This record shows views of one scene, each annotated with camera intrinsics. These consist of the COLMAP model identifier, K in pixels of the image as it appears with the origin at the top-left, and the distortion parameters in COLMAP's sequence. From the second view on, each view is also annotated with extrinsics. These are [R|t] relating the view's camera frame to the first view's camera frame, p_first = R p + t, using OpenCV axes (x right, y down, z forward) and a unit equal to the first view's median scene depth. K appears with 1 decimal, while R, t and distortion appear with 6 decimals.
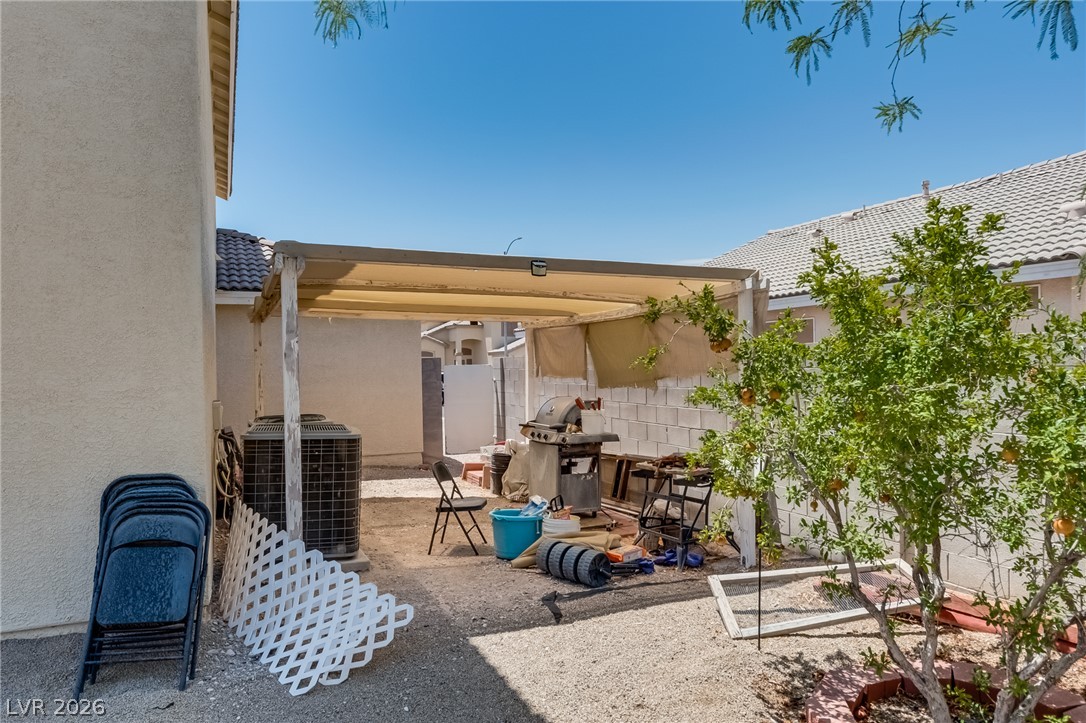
lens RADIAL K [[811.1, 0, 546.2], [0, 811.1, 406.9], [0, 0, 1]] dist [0.005491, 0.000265]
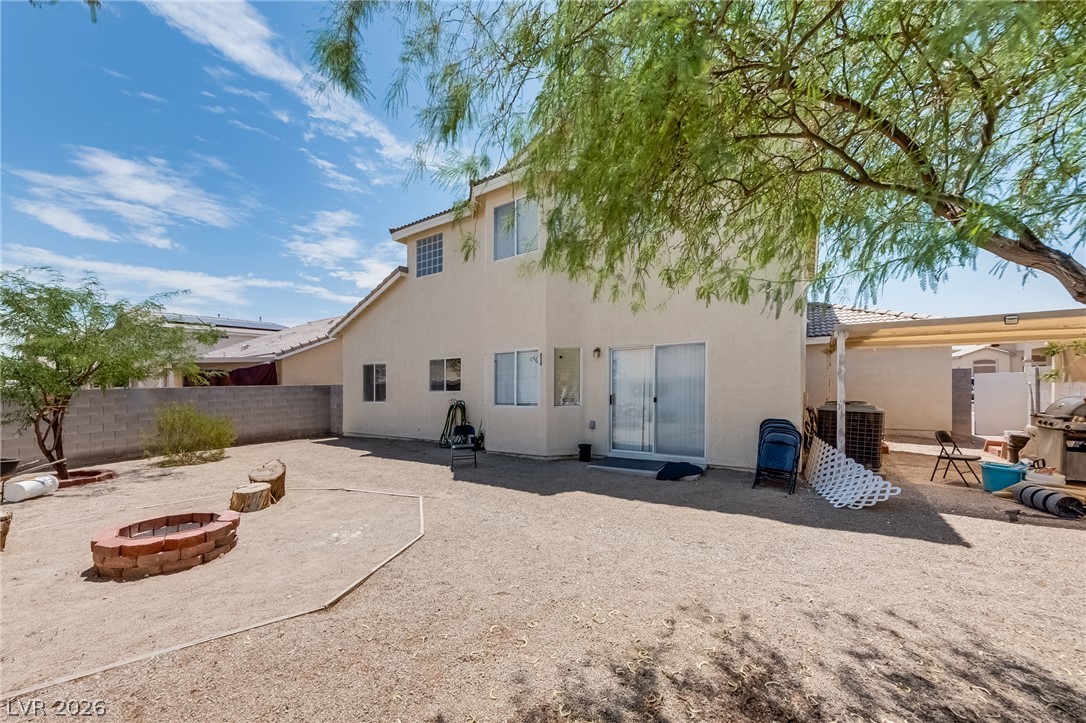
lens RADIAL K [[423.2, 0, 546.1], [0, 423.2, 383.8], [0, 0, 1]] dist [-0.001037, -0.000077]
pose [[0.593813, 0.009774, -0.804544, 0.122142], [-0.032757, 0.999391, -0.012036, 0.006571], [0.803936, 0.033501, 0.593772, -0.304495]]
